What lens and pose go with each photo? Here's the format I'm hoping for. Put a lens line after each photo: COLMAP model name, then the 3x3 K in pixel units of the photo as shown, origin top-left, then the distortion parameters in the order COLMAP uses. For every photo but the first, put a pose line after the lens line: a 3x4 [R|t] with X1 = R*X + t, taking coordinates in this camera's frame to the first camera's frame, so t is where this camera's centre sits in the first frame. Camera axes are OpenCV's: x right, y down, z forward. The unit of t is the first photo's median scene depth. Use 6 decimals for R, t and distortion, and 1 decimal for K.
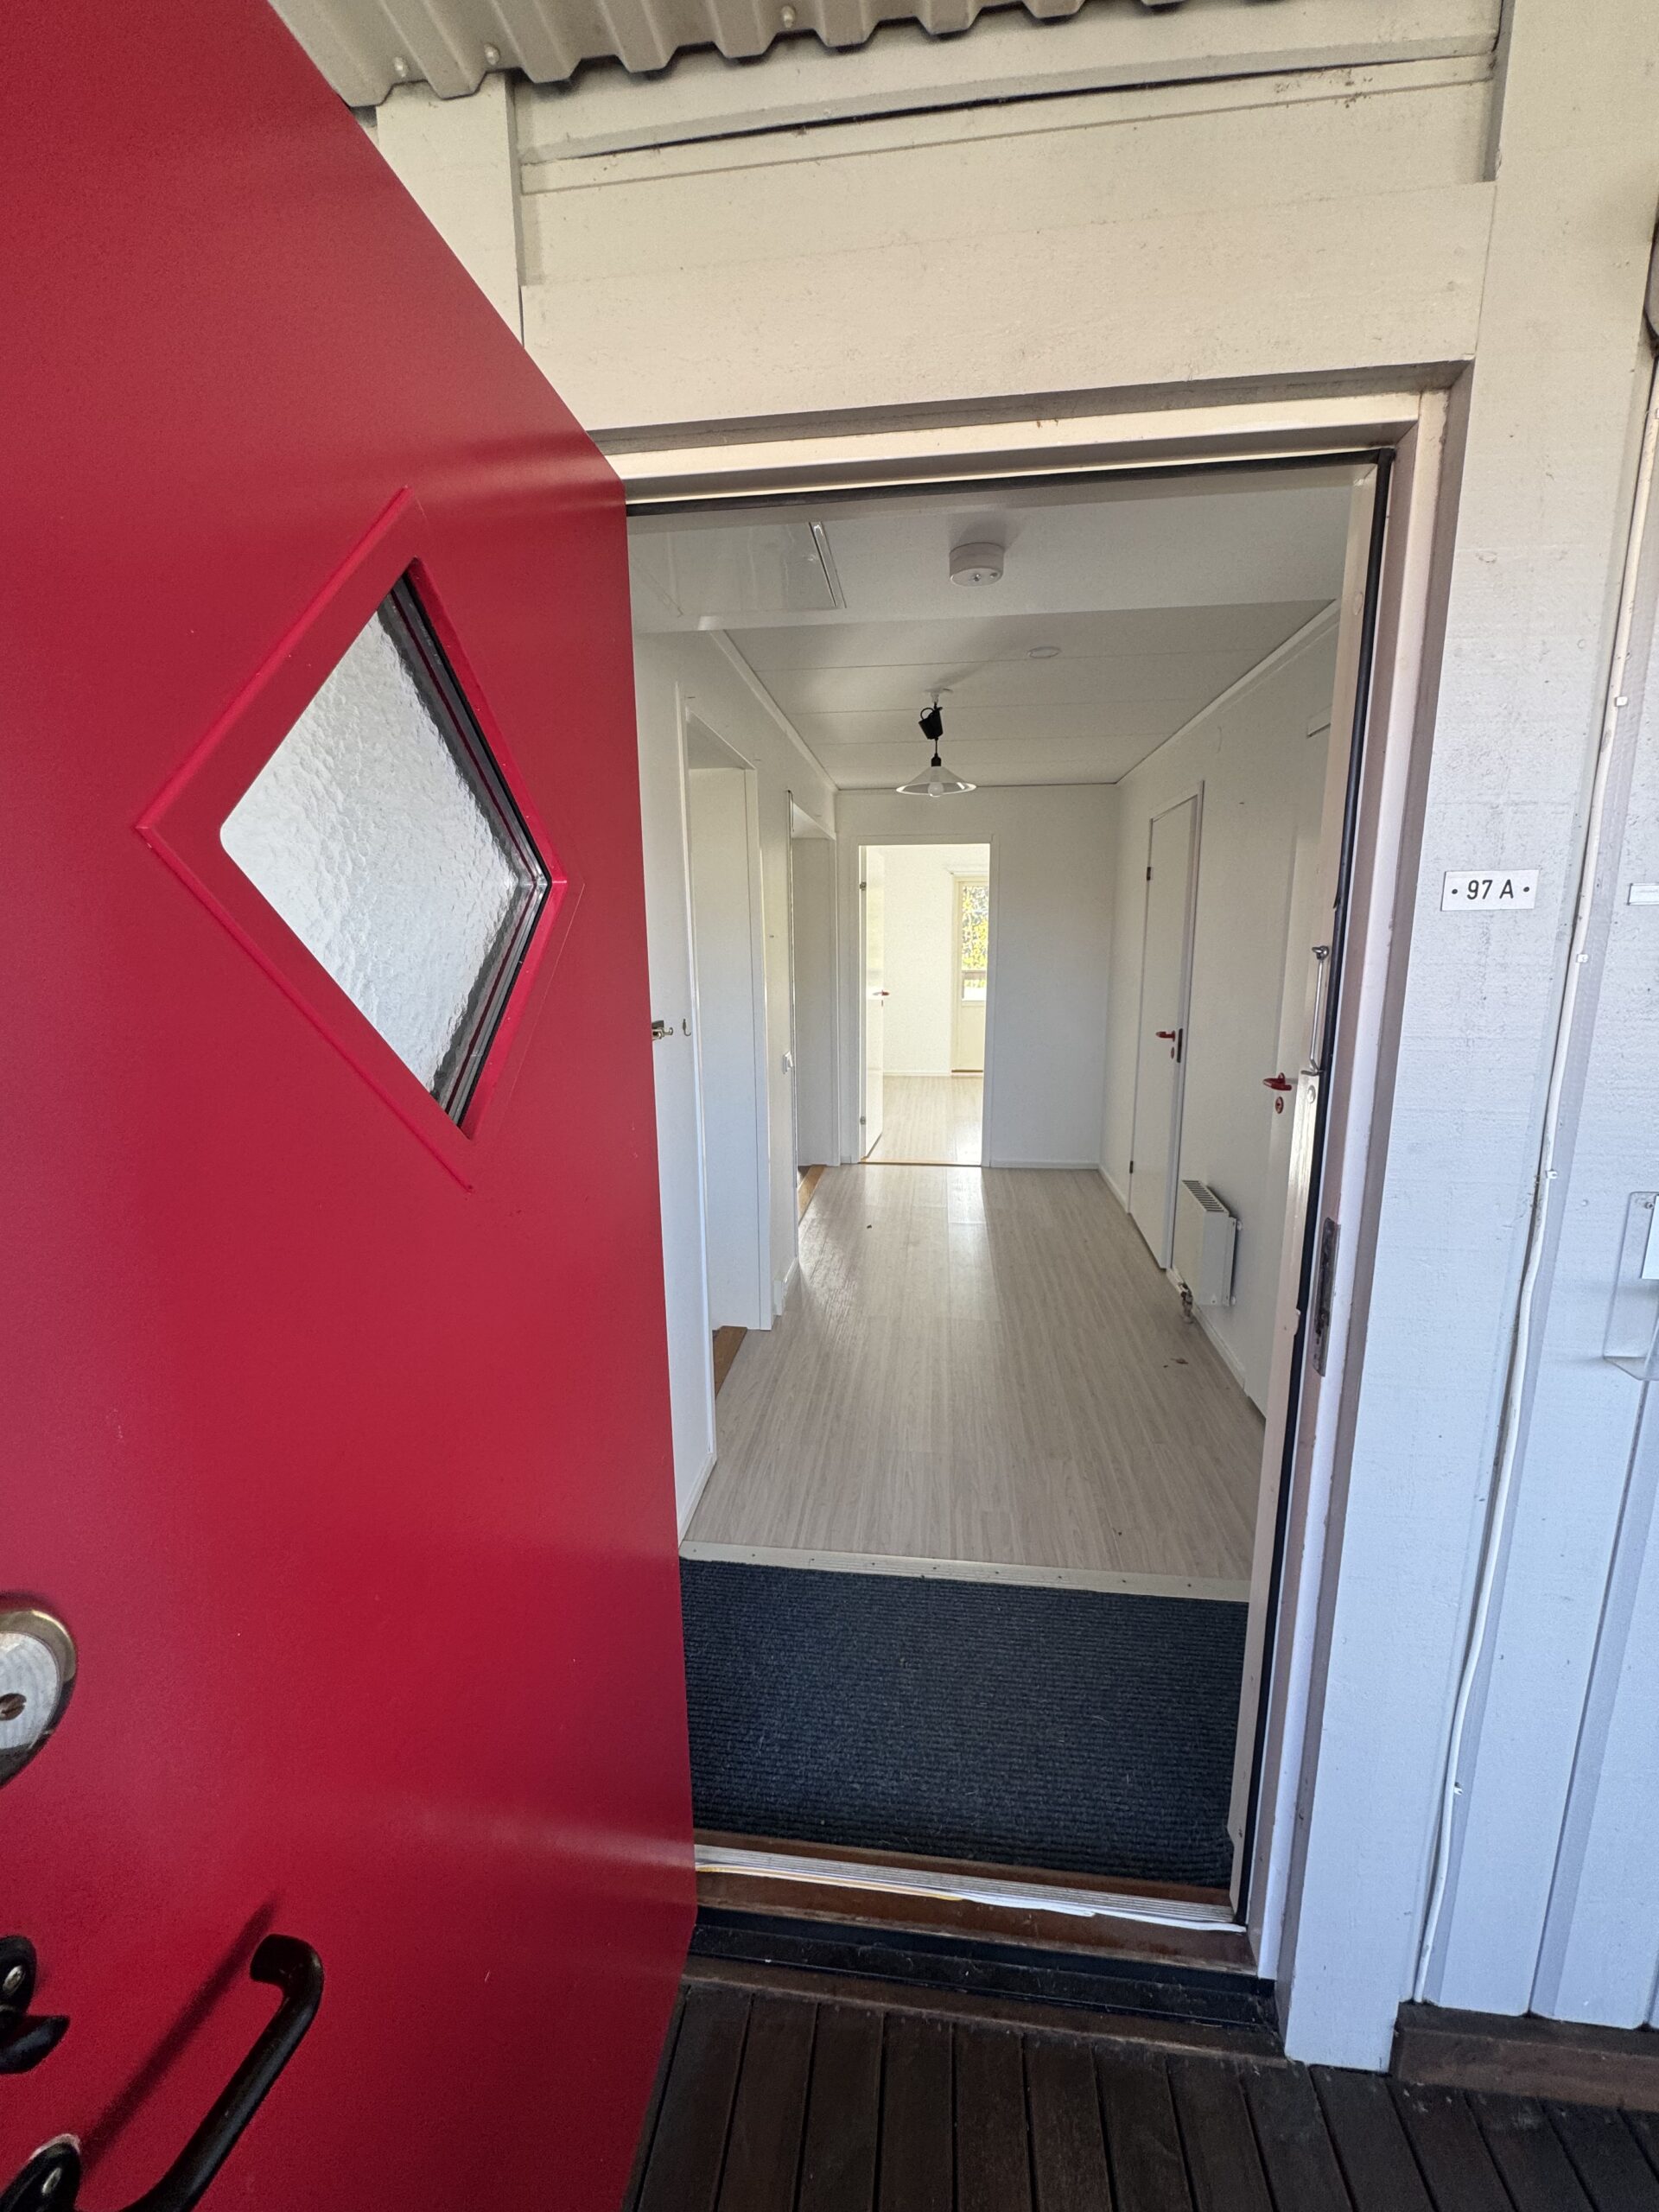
lens RADIAL K [[898.6, 0, 822.6], [0, 898.6, 1107.5], [0, 0, 1]] dist [-0.003298, 0.000567]
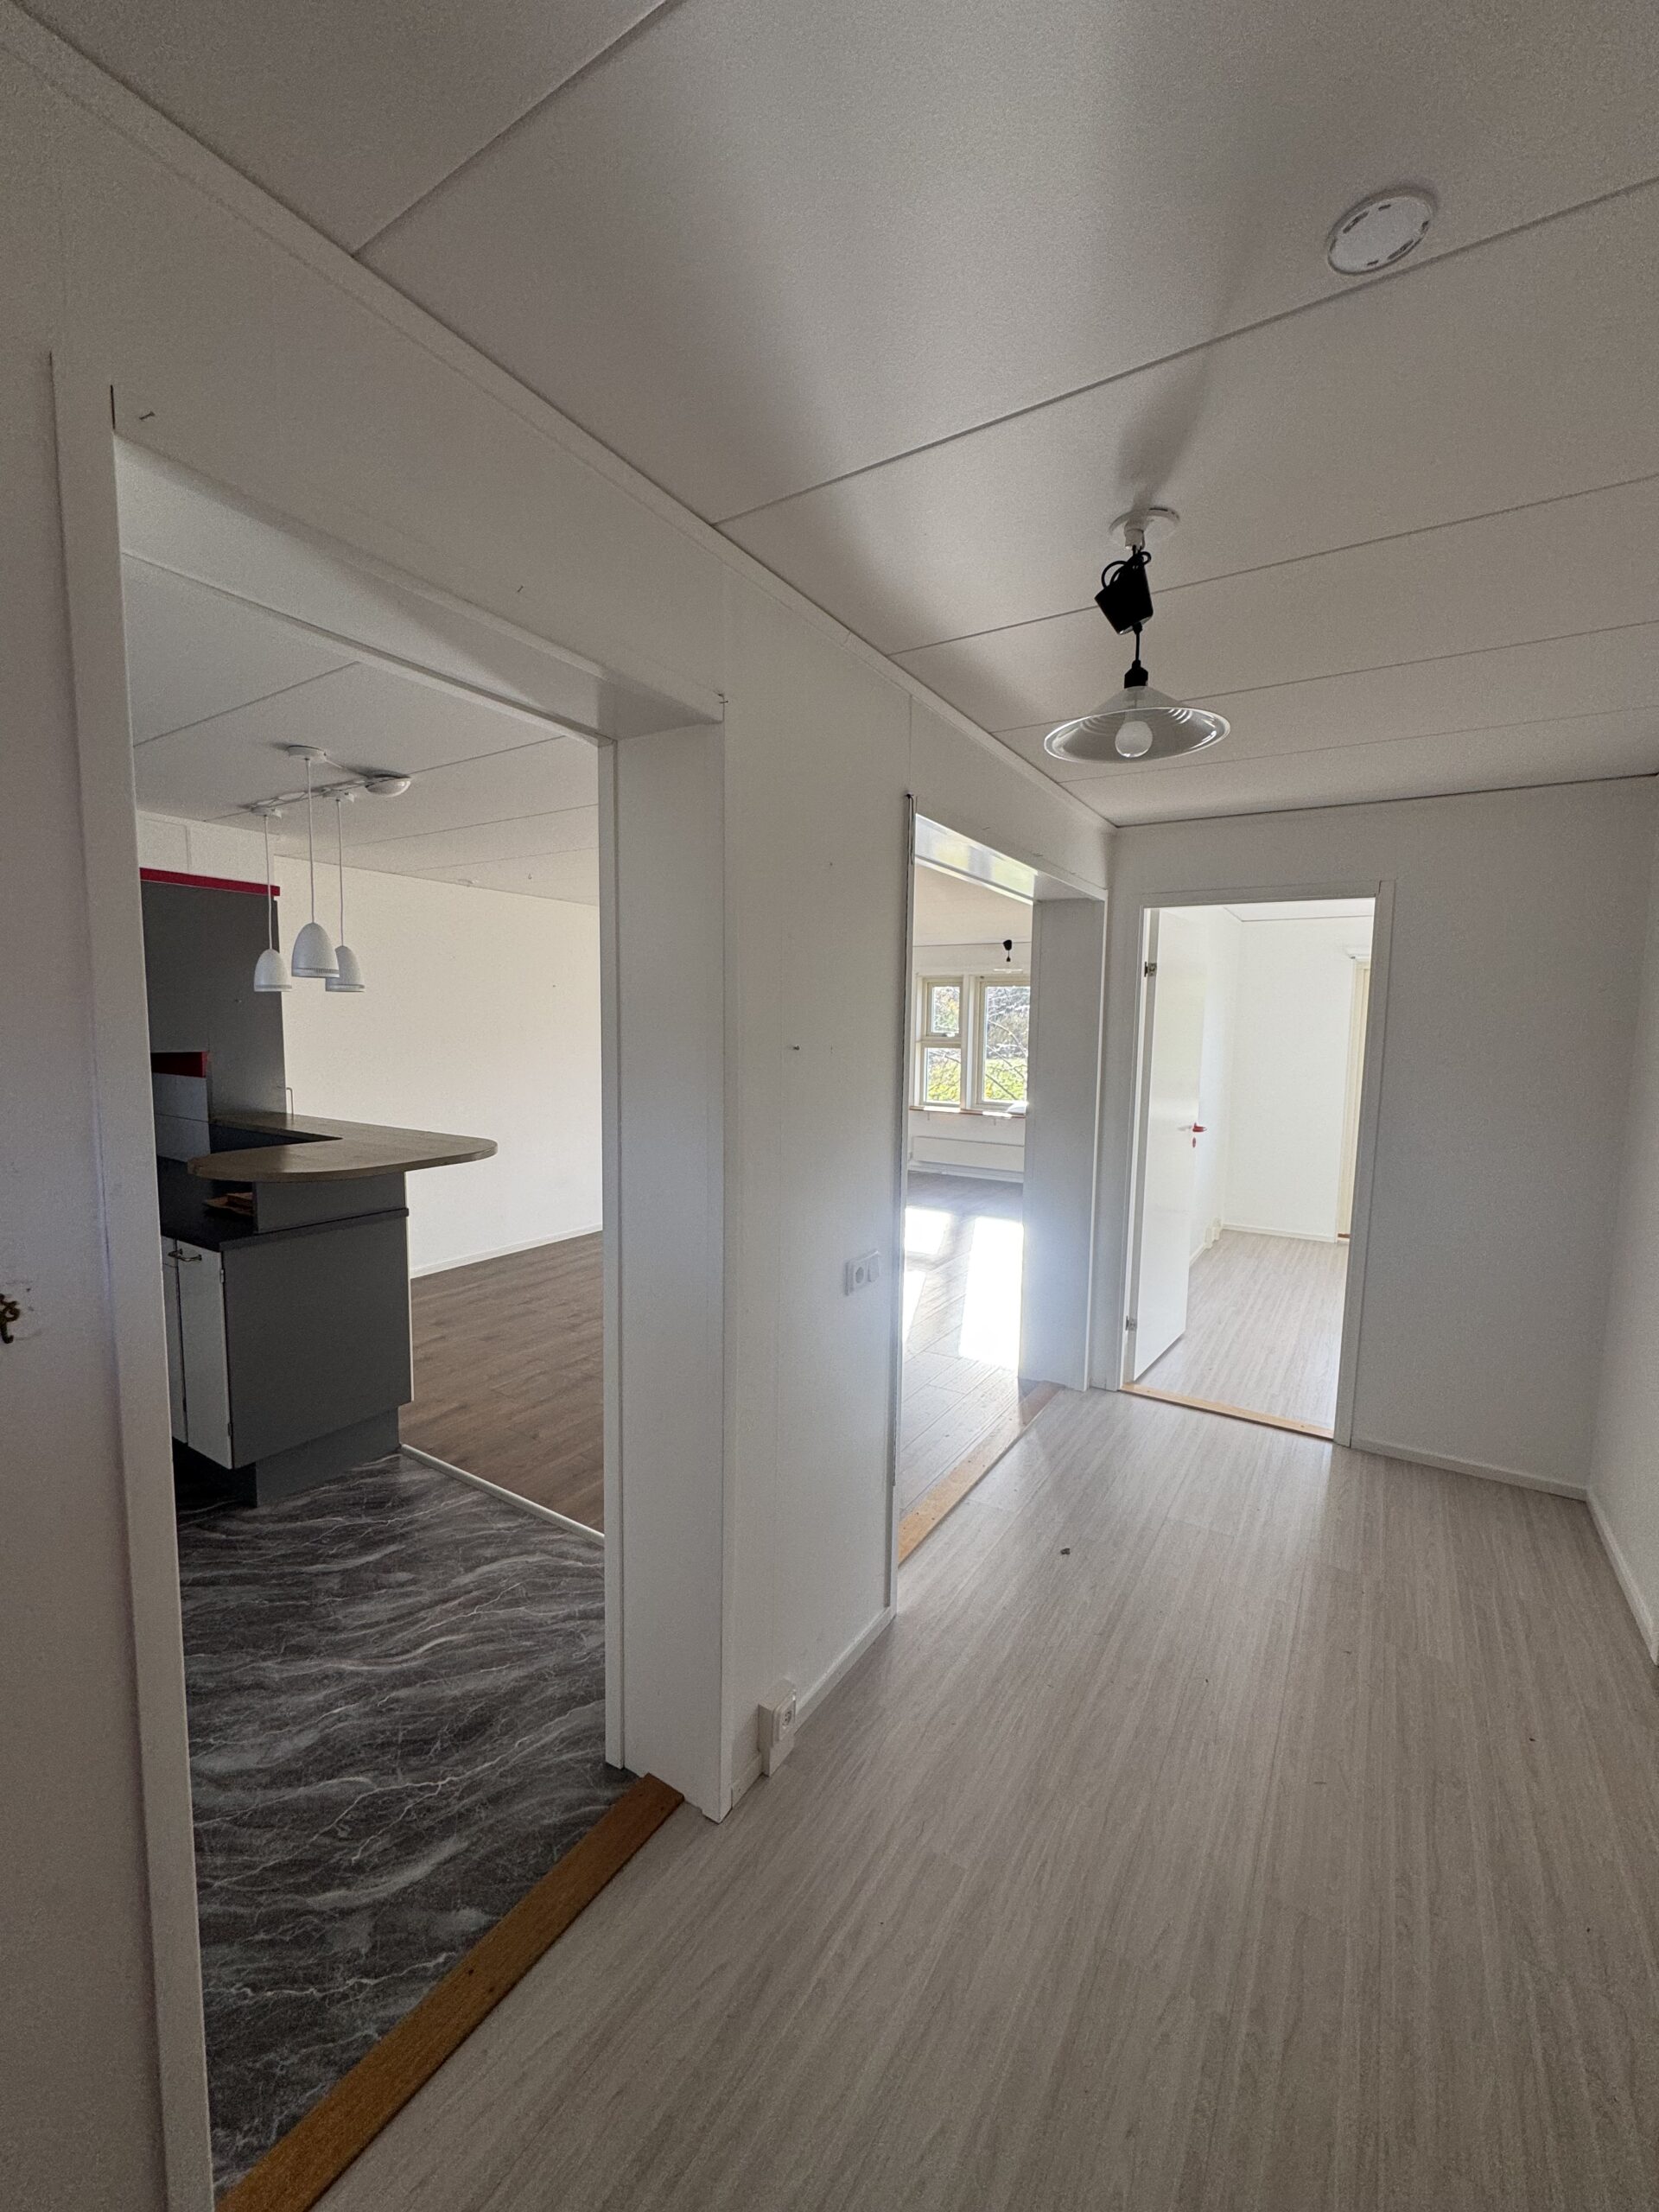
lens RADIAL K [[898.6, 0, 824.4], [0, 898.6, 1106.9], [0, 0, 1]] dist [-0.003298, 0.000567]
pose [[0.909053, 0.062265, -0.412002, 0.111841], [-0.103854, 0.991425, -0.079313, -0.074902], [0.403531, 0.114888, 0.907724, 0.340398]]
